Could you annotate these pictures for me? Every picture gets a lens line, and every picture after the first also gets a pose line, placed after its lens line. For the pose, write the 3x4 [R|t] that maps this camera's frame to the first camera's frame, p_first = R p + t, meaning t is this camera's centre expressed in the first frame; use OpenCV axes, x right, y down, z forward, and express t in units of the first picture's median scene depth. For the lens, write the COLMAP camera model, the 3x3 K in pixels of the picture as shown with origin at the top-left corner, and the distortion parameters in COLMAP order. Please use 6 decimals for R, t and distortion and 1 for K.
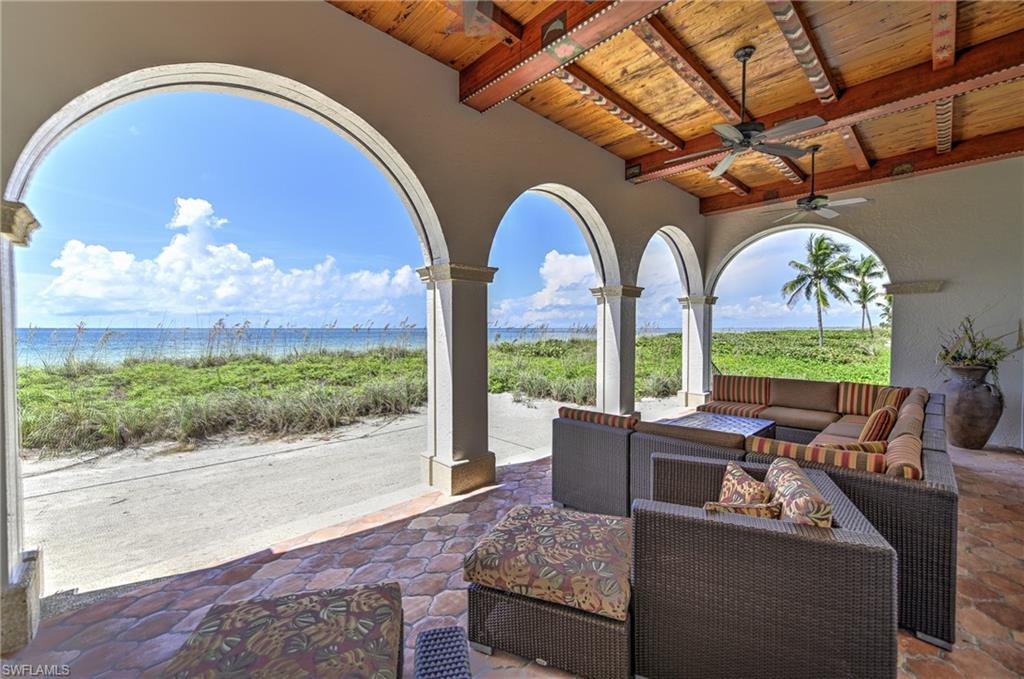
lens RADIAL K [[414.7, 0, 515.8], [0, 414.7, 335.6], [0, 0, 1]] dist [-0.000729, -0.000010]
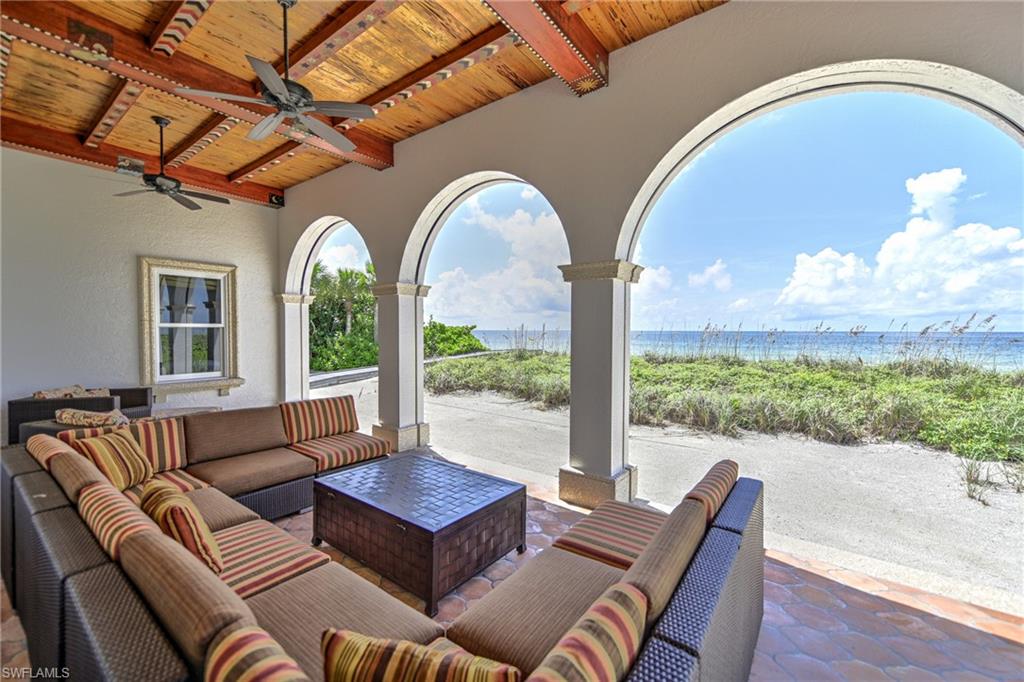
lens RADIAL K [[414.7, 0, 519.5], [0, 414.7, 341.7], [0, 0, 1]] dist [-0.000729, -0.000010]
pose [[0.151304, 0.028395, -0.988079, 0.630348], [-0.014401, 0.999545, 0.026519, -0.017230], [0.988382, 0.010217, 0.151644, 0.590911]]
